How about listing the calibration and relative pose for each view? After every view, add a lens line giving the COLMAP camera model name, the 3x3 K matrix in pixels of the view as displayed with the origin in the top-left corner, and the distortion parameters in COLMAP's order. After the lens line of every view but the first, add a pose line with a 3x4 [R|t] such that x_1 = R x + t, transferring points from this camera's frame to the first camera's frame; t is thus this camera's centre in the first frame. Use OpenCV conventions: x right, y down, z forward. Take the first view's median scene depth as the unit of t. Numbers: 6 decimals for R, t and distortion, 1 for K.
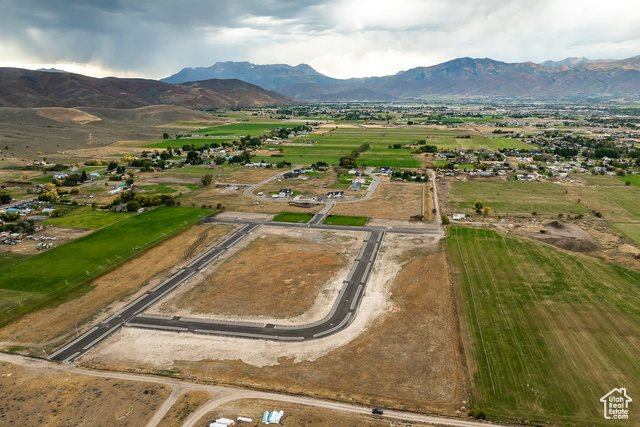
lens RADIAL K [[454.5, 0, 327.7], [0, 454.5, 211.8], [0, 0, 1]] dist [-0.037071, -0.001597]
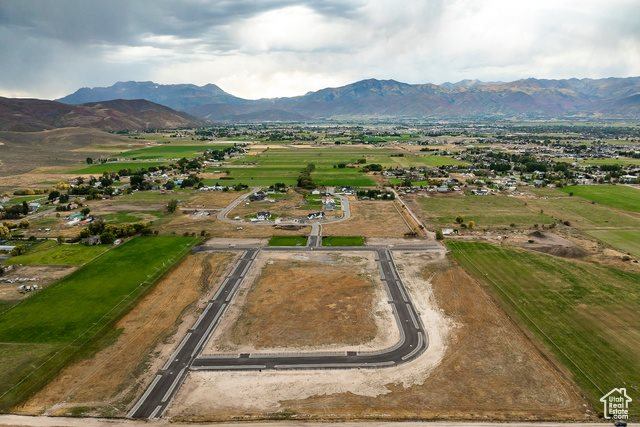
lens RADIAL K [[456.0, 0, 328.4], [0, 456.0, 222.5], [0, 0, 1]] dist [-0.039872, 0.002779]
pose [[0.981085, -0.045695, 0.188108, -0.223759], [0.049688, 0.998627, -0.016563, -0.008350], [-0.187093, 0.025597, 0.982009, 0.035093]]
